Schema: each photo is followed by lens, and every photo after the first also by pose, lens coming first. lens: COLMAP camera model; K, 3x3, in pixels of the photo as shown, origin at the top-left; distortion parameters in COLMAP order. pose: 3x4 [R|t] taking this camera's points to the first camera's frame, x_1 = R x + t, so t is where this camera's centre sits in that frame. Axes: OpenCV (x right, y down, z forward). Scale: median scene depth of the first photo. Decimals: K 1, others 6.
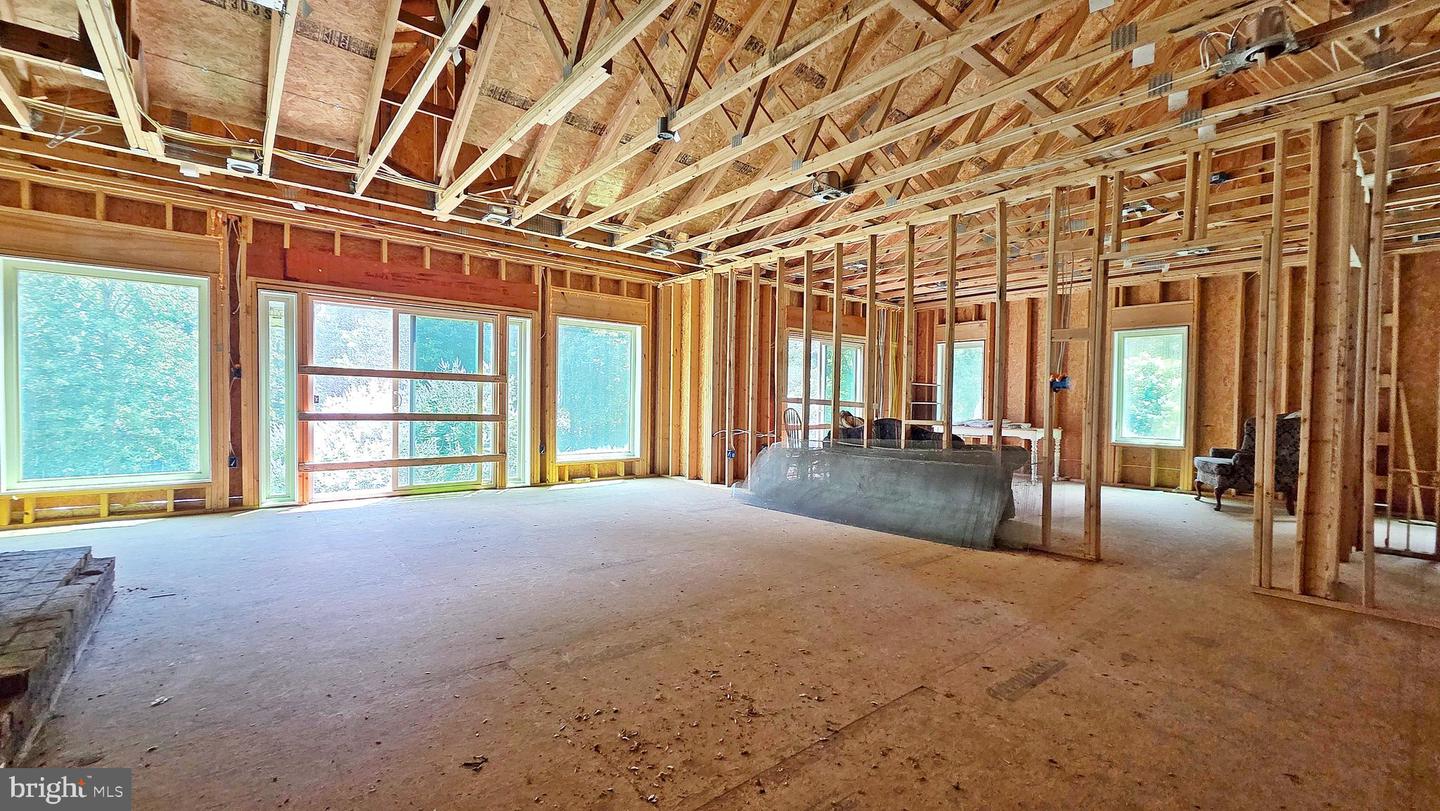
lens RADIAL K [[591.3, 0, 719.4], [0, 591.3, 411.4], [0, 0, 1]] dist [0.008499, -0.001065]
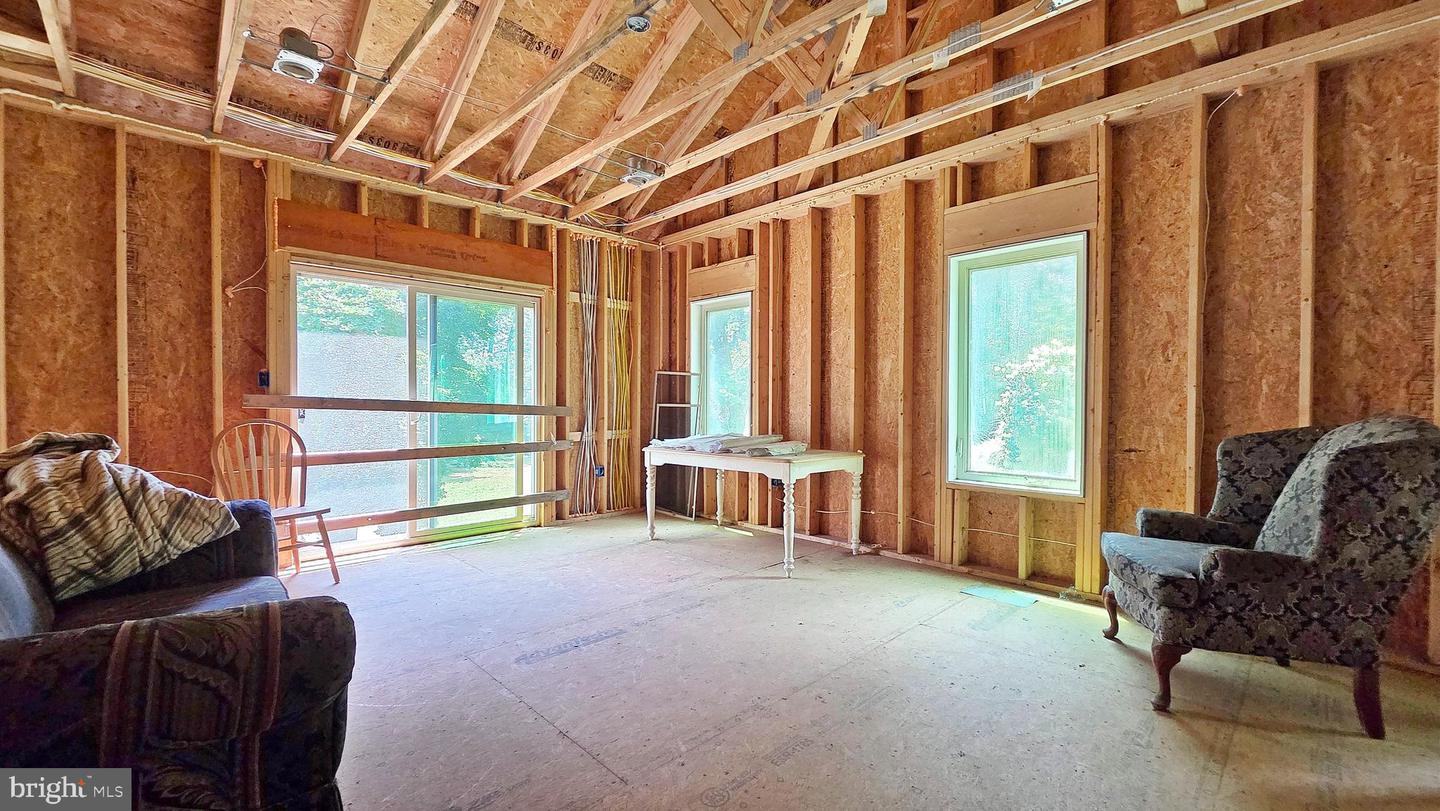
lens RADIAL K [[591.3, 0, 718.3], [0, 591.3, 410.5], [0, 0, 1]] dist [0.008499, -0.001065]
pose [[0.996279, -0.012178, 0.085322, 0.396805], [0.012430, 0.999920, -0.002428, -0.007636], [-0.085285, 0.003479, 0.996351, 0.486075]]
